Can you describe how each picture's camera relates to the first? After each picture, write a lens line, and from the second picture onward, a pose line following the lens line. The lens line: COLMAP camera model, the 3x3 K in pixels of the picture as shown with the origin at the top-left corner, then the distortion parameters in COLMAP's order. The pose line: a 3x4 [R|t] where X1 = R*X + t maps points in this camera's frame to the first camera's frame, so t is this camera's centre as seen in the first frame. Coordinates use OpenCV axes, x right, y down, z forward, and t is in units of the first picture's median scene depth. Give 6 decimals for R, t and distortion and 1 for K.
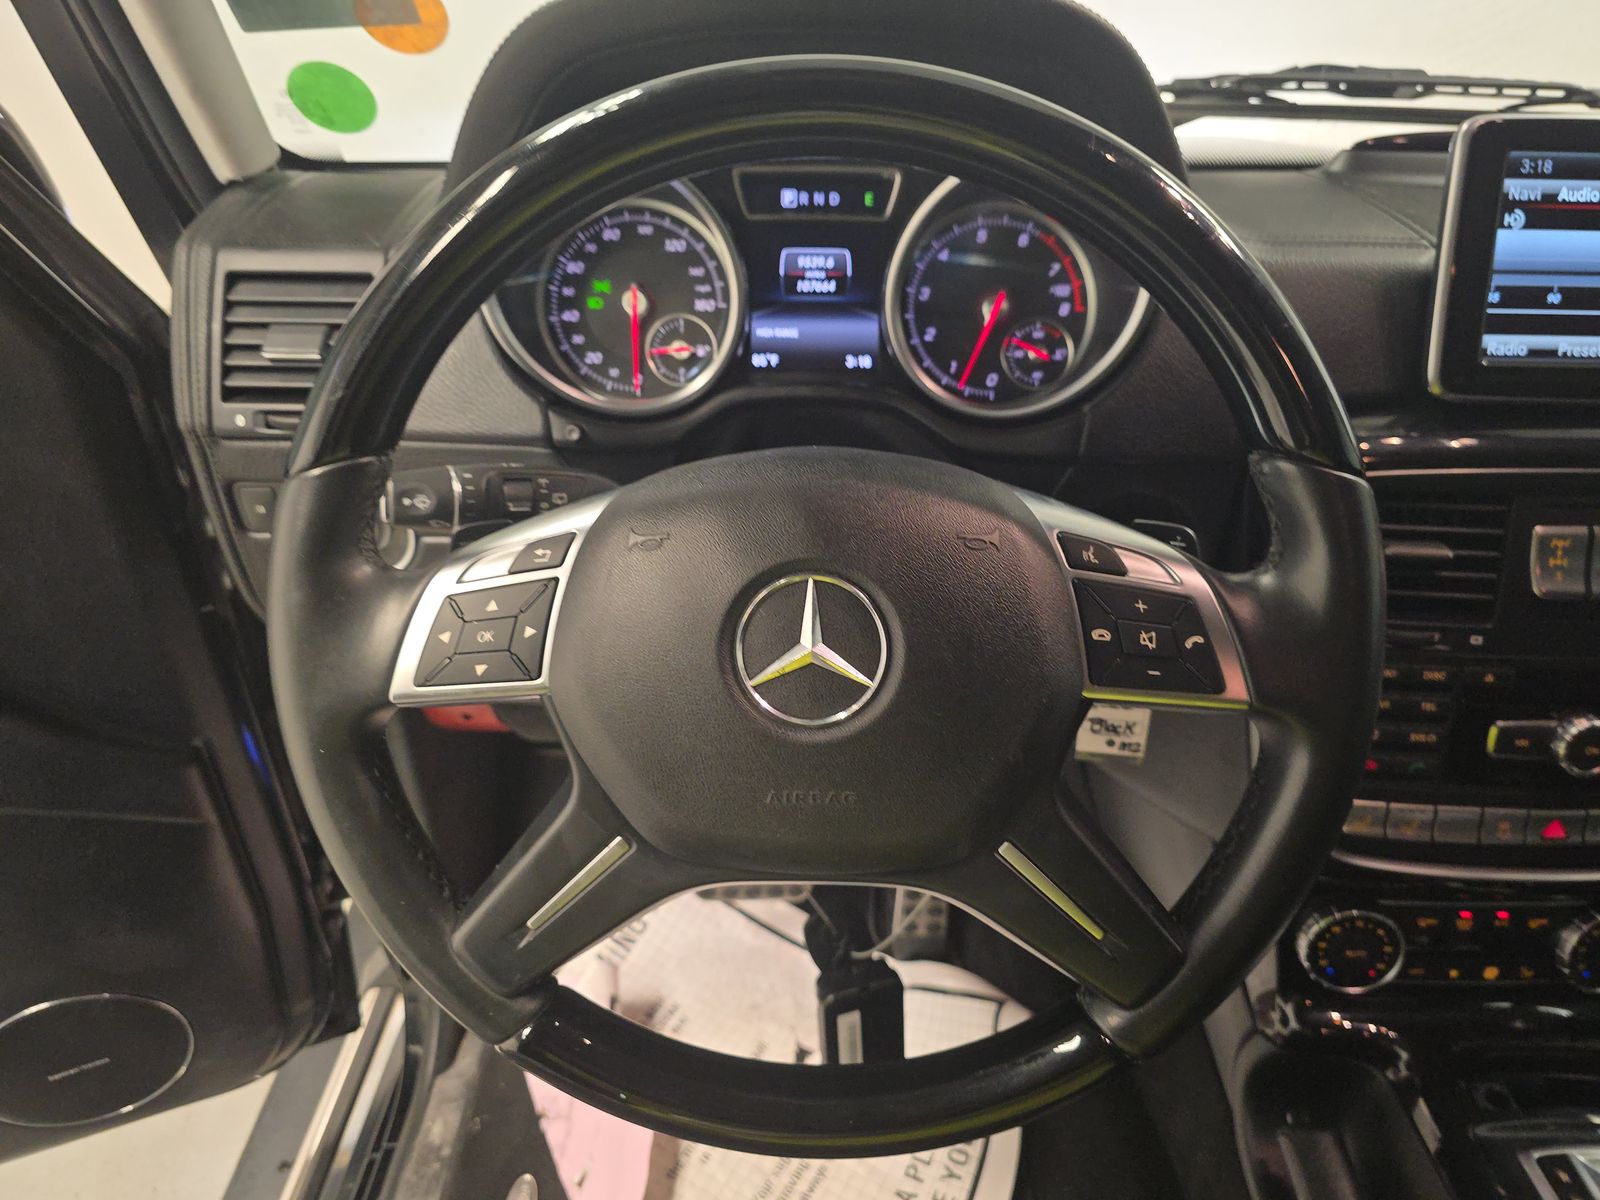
lens RADIAL K [[1093.2, 0, 795.6], [0, 1093.2, 603.9], [0, 0, 1]] dist [0.046879, -0.062980]
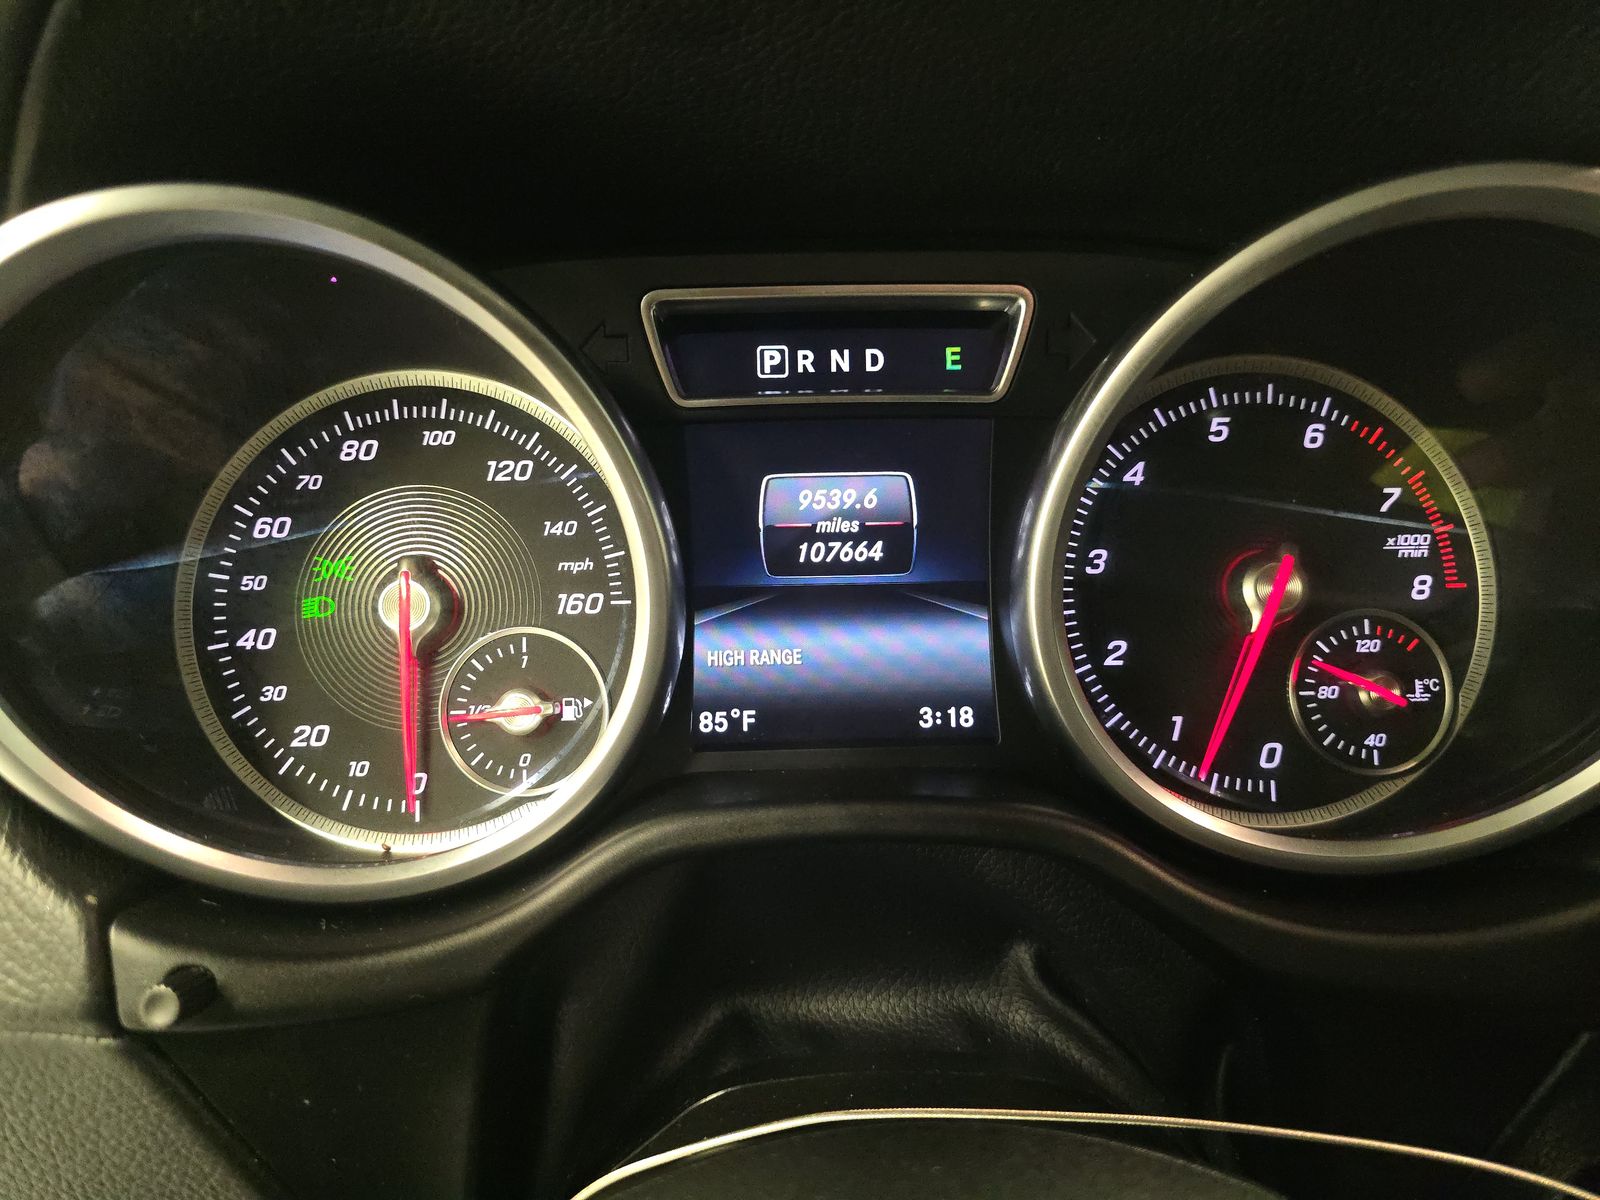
lens RADIAL K [[1160.8, 0, 803.2], [0, 1160.8, 580.5], [0, 0, 1]] dist [0.001863, -0.012400]
pose [[0.999209, -0.031622, 0.024127, -0.007602], [0.035927, 0.977834, -0.206278, -0.186493], [-0.017069, 0.206981, 0.978196, 0.562358]]
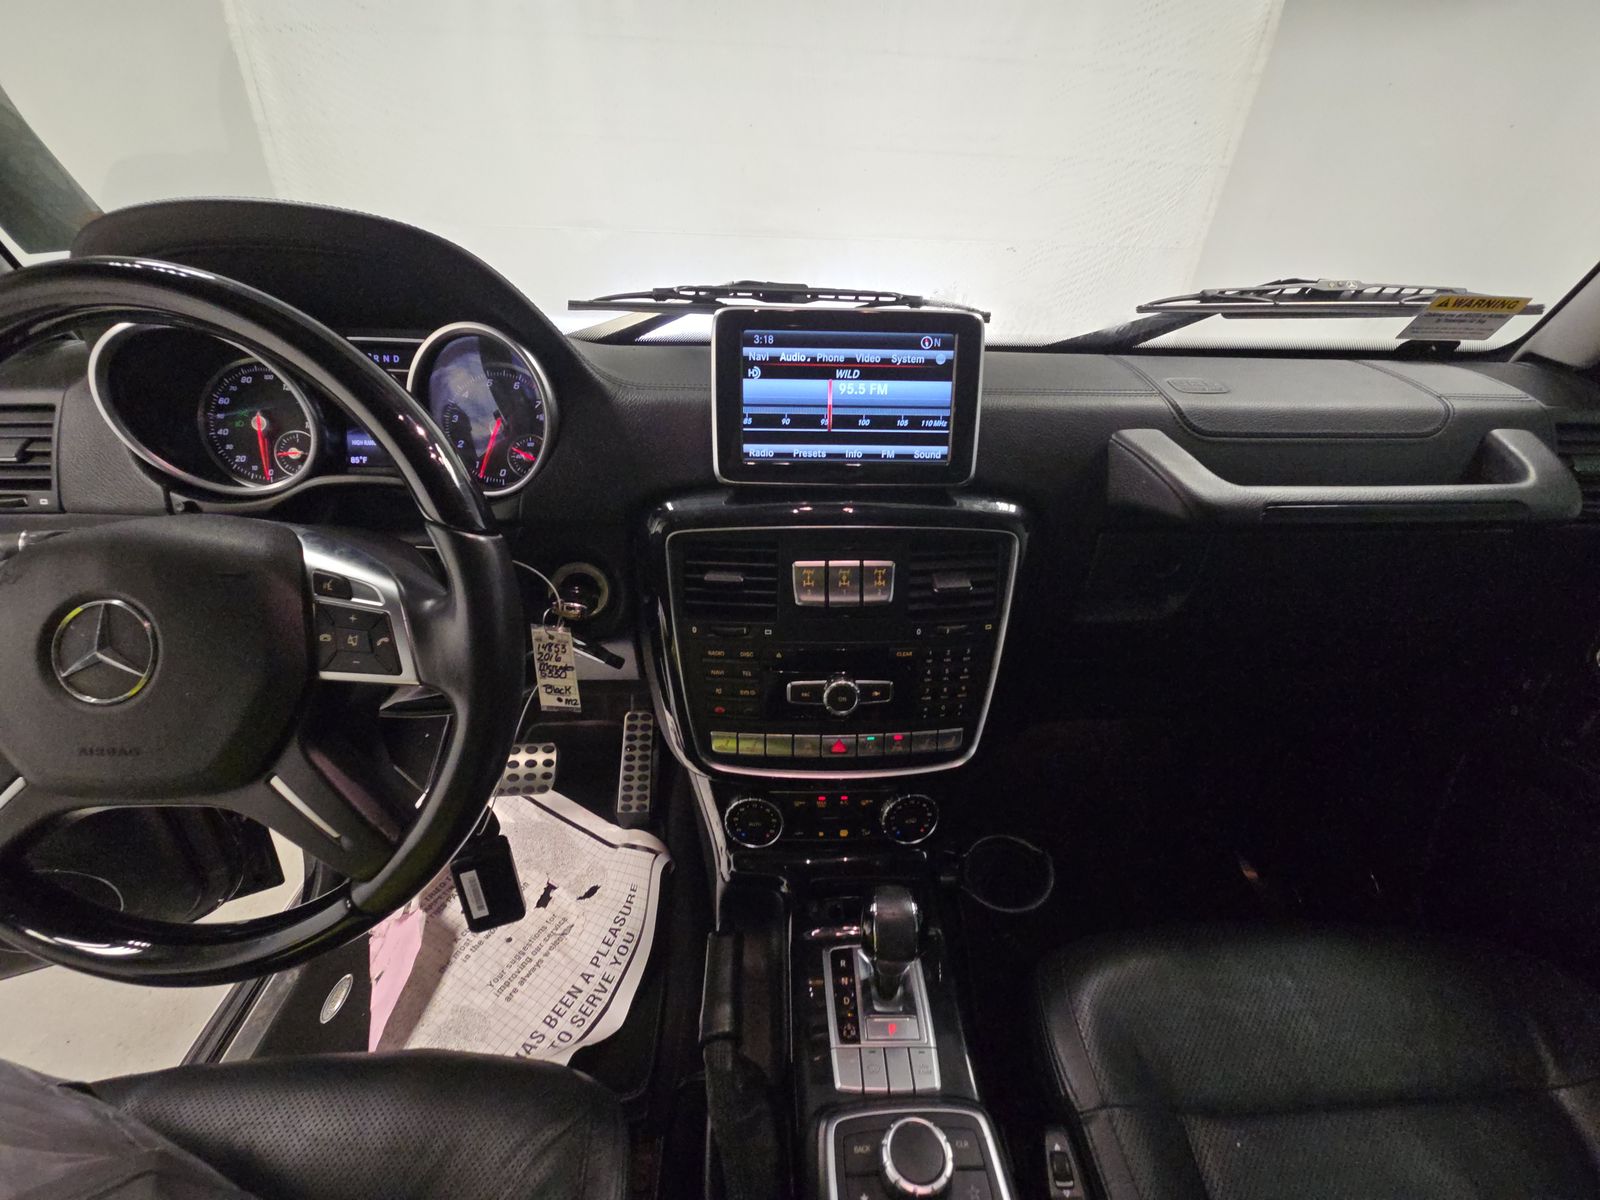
lens RADIAL K [[643.6, 0, 800.0], [0, 643.6, 600.0], [0, 0, 1]] dist [0.001353, -0.000118]
pose [[0.998501, -0.012789, 0.053224, 0.563314], [0.013291, 0.999870, -0.009078, -0.004661], [-0.053101, 0.009772, 0.998541, 0.045958]]
